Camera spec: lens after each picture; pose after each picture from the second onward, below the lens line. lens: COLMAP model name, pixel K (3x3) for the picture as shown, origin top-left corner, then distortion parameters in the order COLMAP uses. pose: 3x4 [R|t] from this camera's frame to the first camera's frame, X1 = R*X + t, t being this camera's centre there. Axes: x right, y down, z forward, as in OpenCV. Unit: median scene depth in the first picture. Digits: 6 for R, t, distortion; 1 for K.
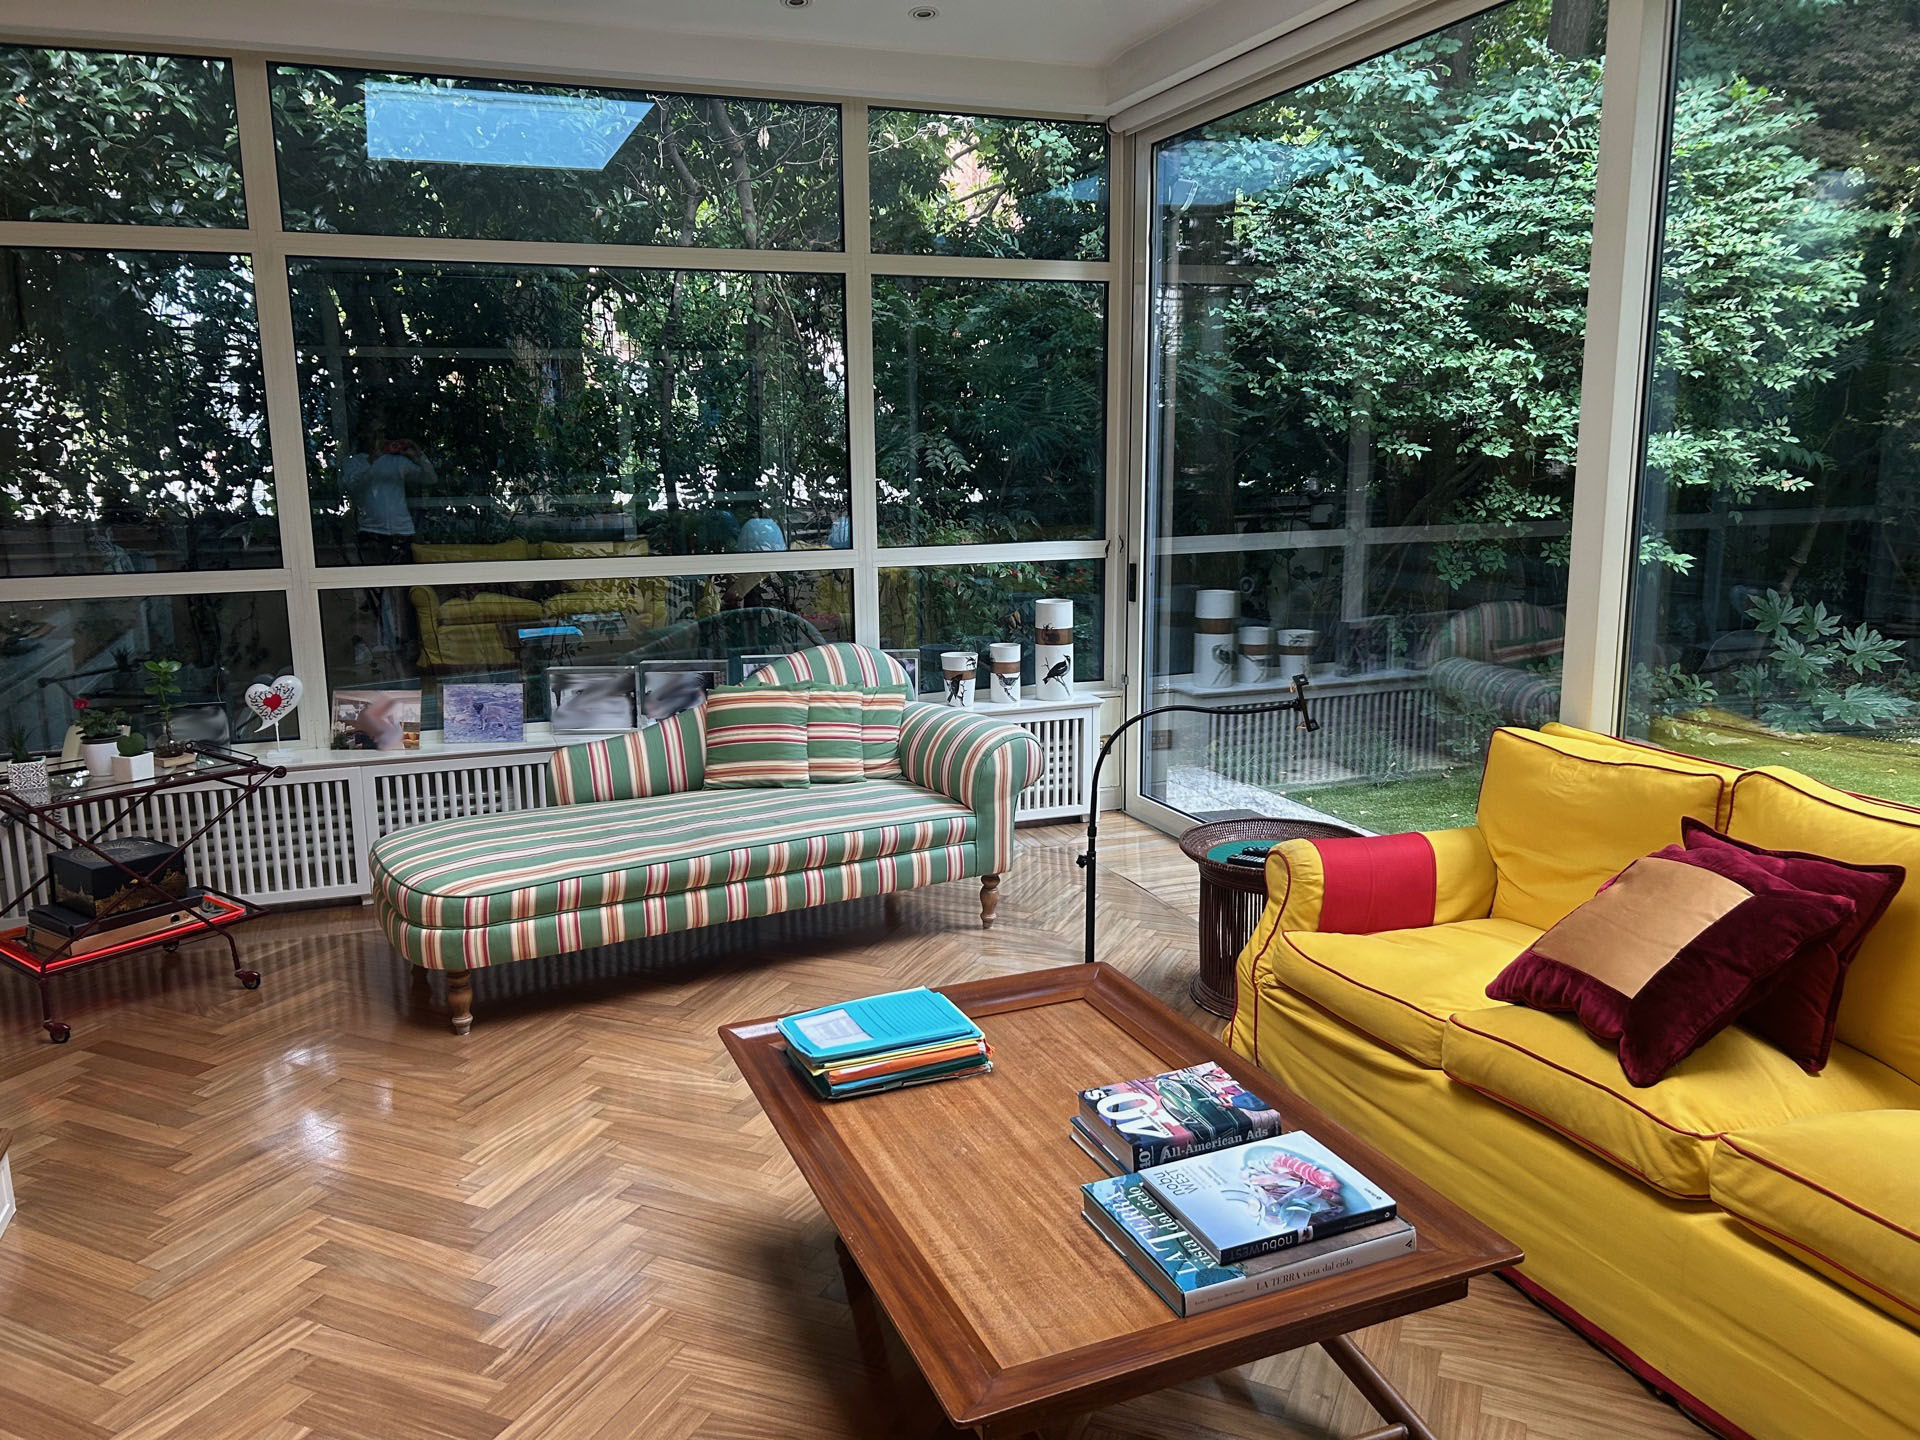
lens RADIAL K [[1449.1, 0, 948.7], [0, 1449.1, 724.9], [0, 0, 1]] dist [0.046227, -0.054386]
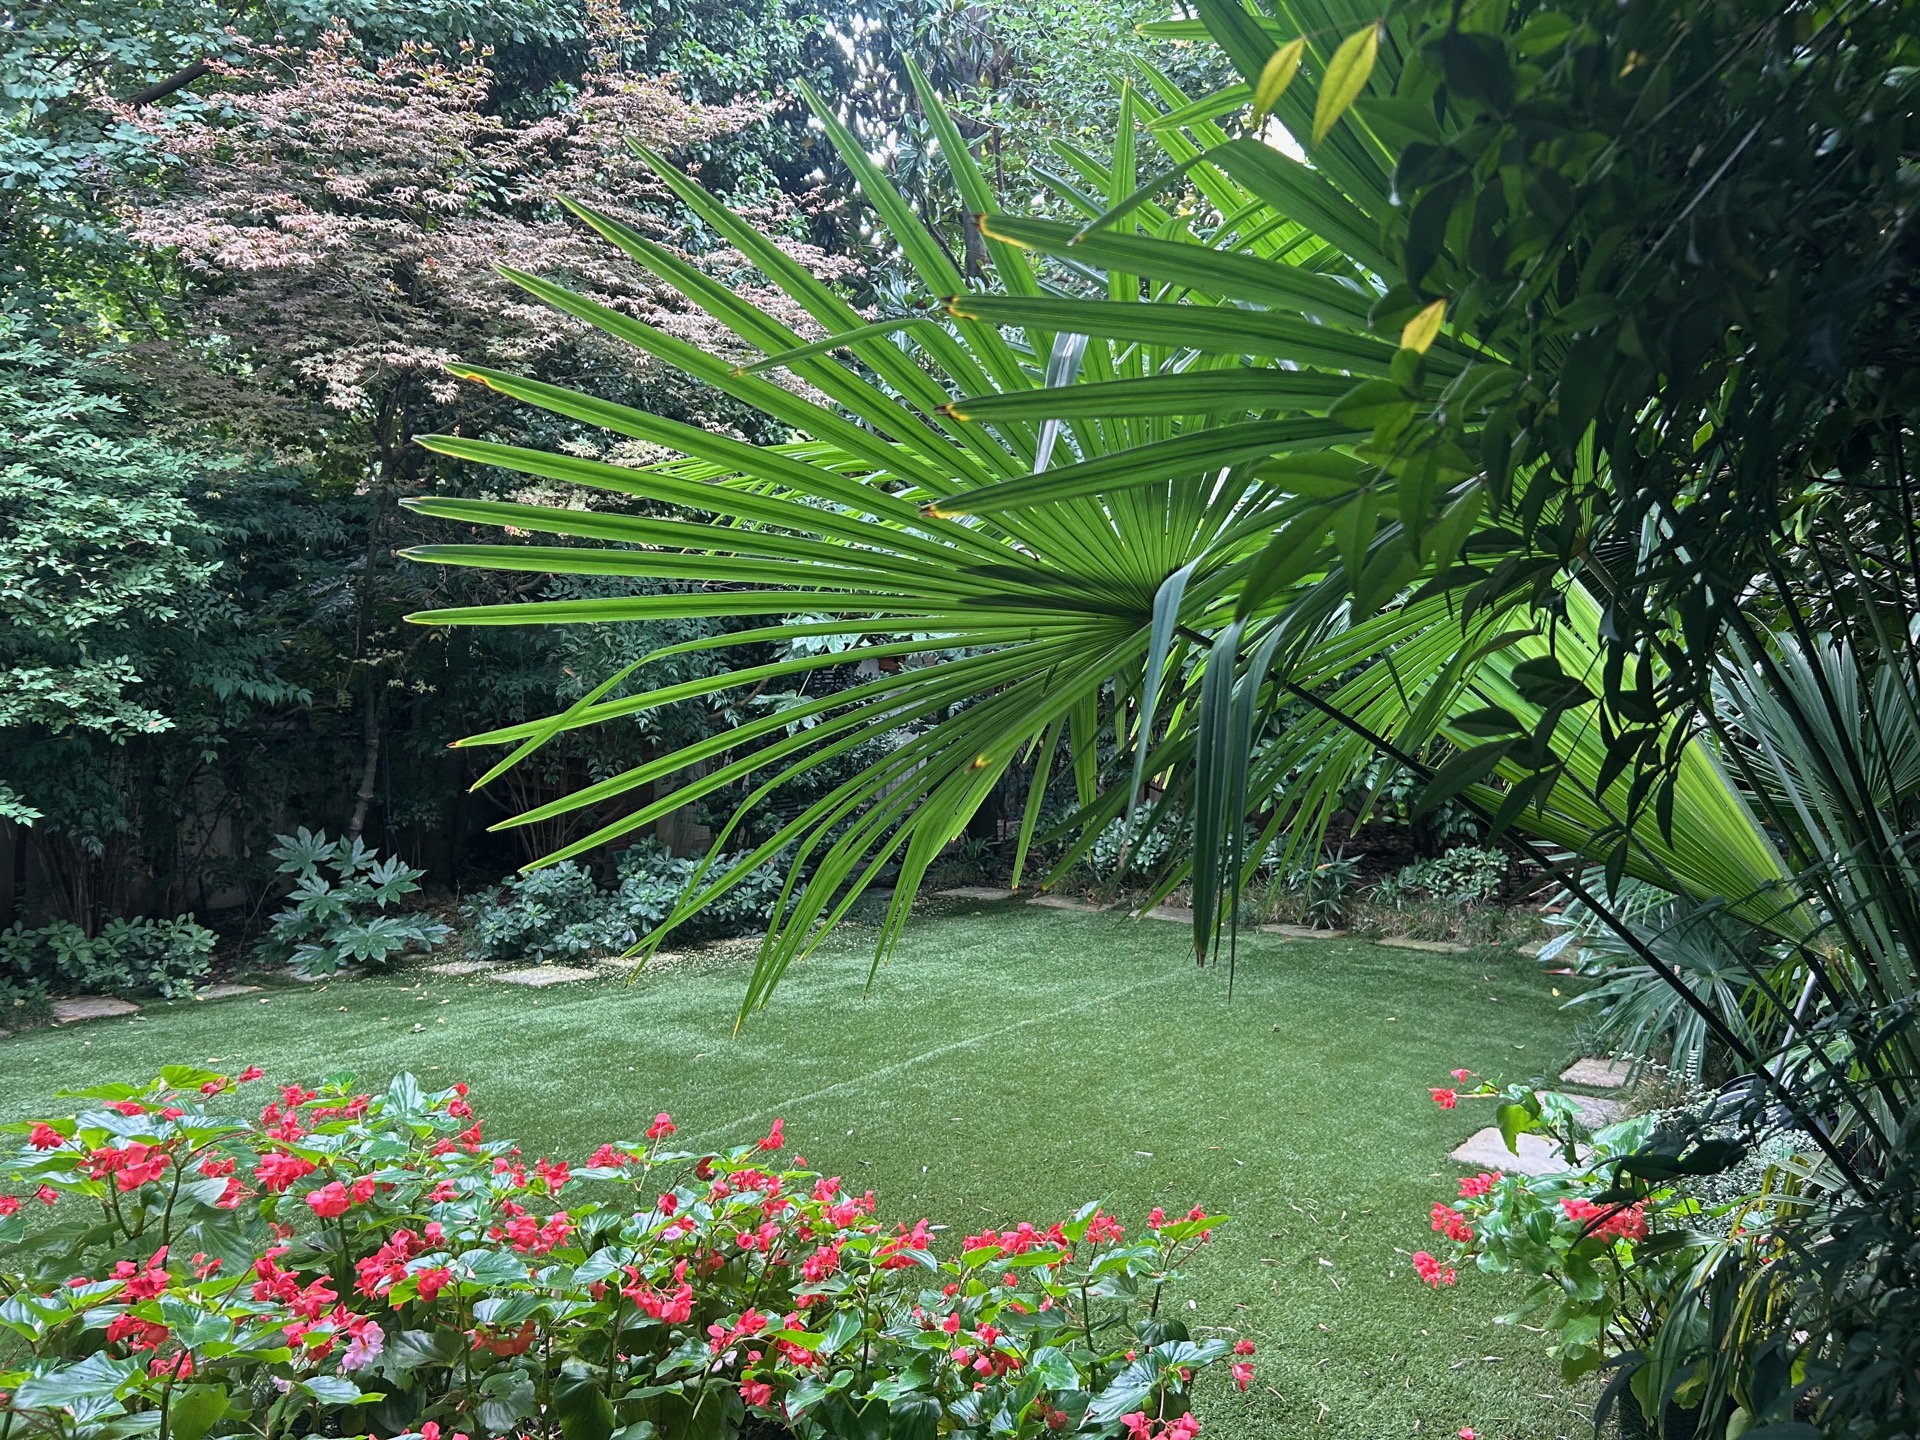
lens RADIAL K [[1449.1, 0, 969.6], [0, 1449.1, 720.5], [0, 0, 1]] dist [0.046227, -0.054386]
pose [[0.821390, -0.024955, 0.569821, 0.515099], [0.116235, 0.985401, -0.124396, 0.014006], [-0.558398, 0.168411, 0.812299, -0.075314]]
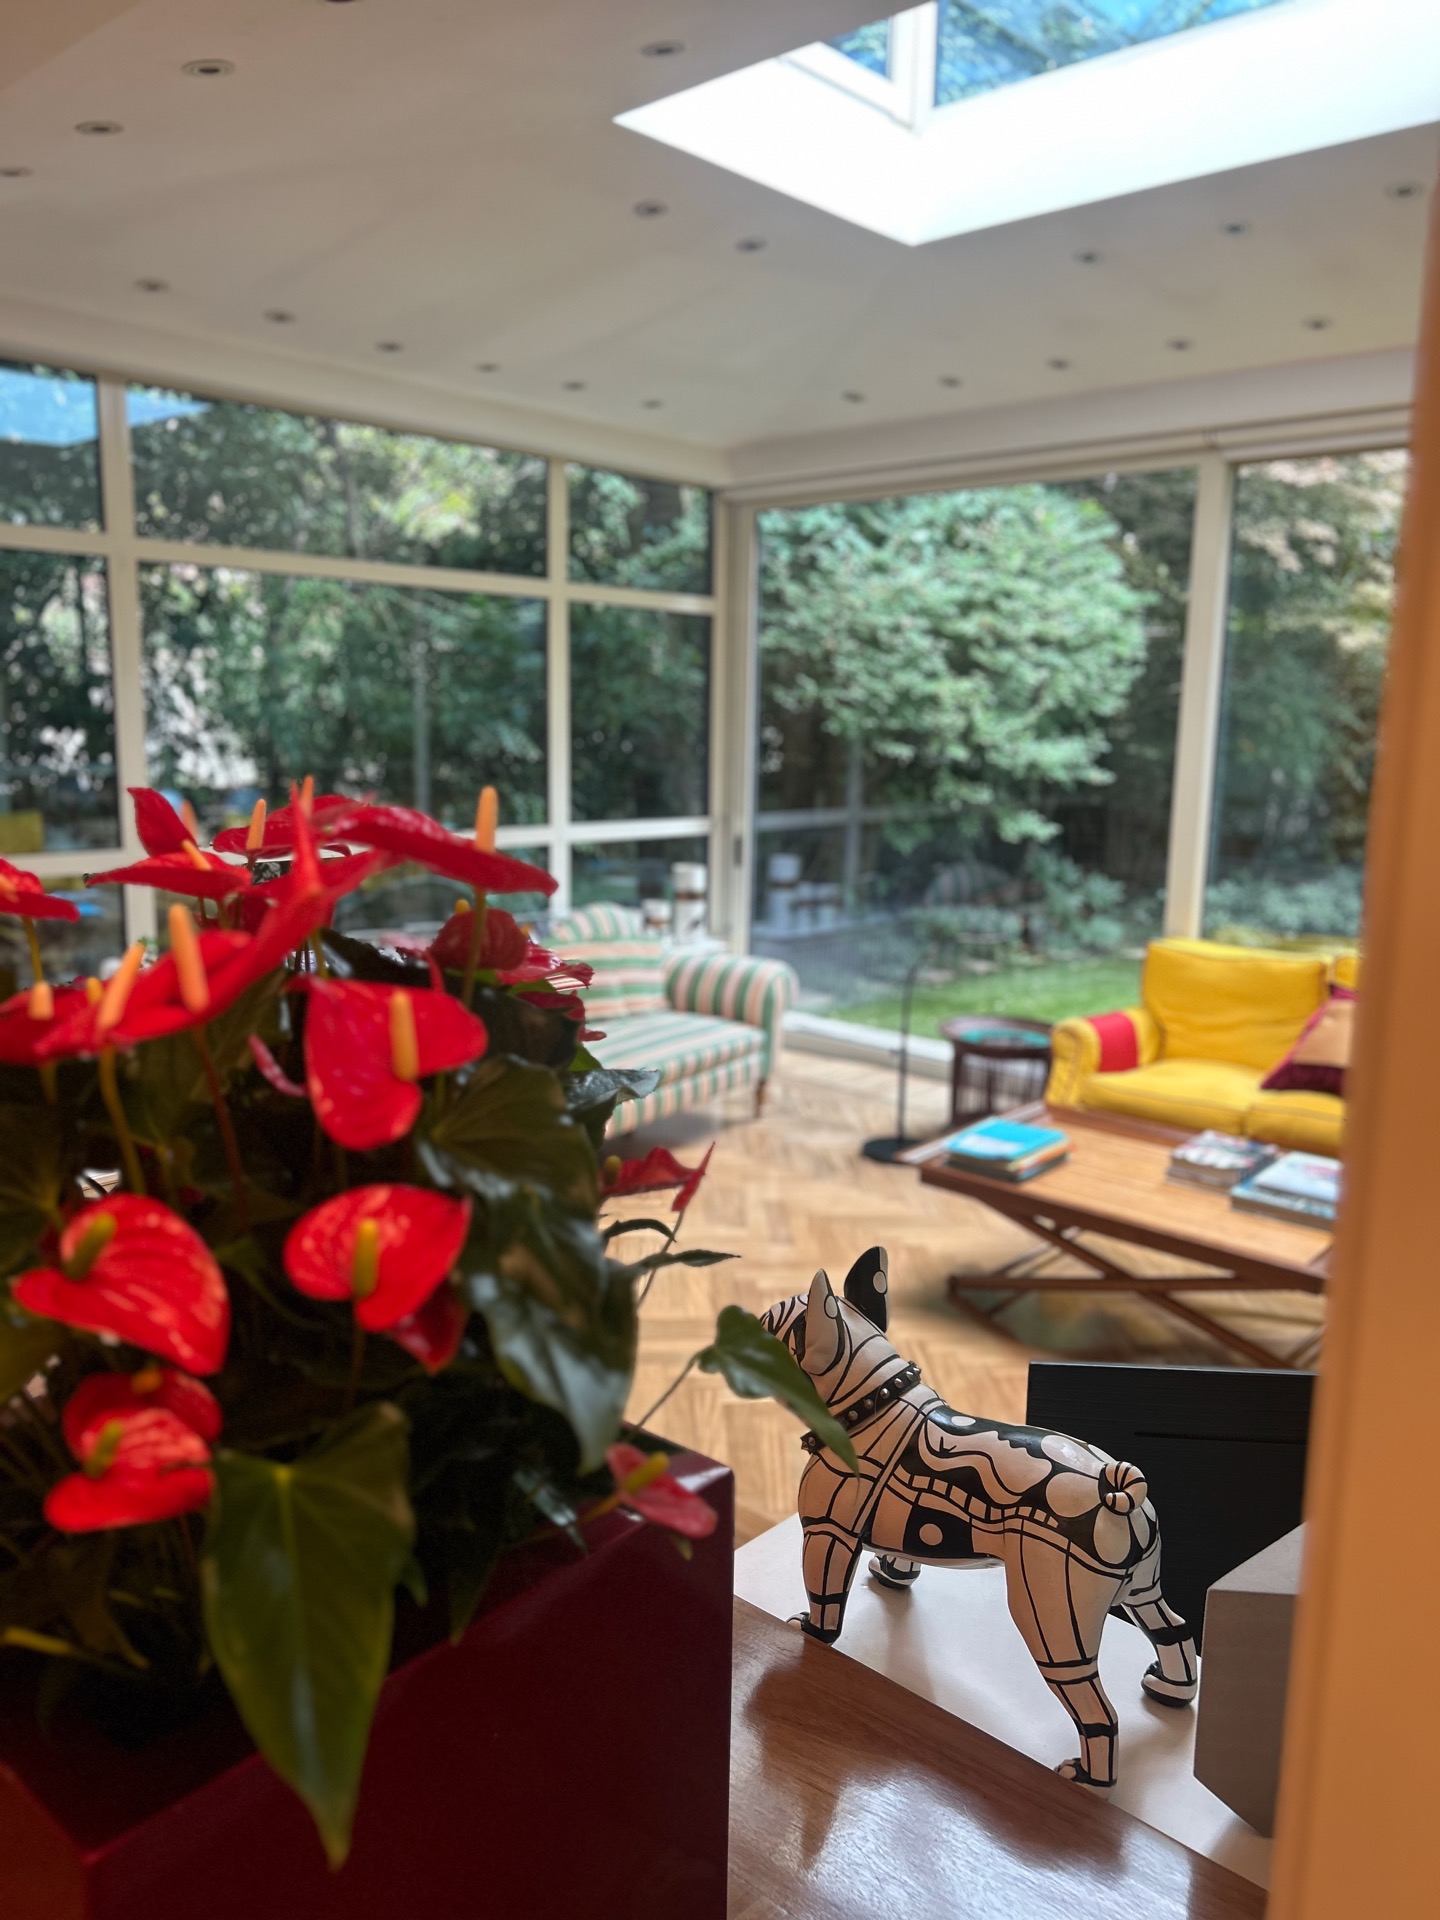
lens RADIAL K [[1449.1, 0, 710.5], [0, 1449.1, 956.4], [0, 0, 1]] dist [0.046227, -0.054386]
pose [[0.893071, -0.046303, 0.447528, -0.451056], [0.057889, 0.998248, -0.012238, 0.006959], [-0.446177, 0.036837, 0.894186, -0.108691]]
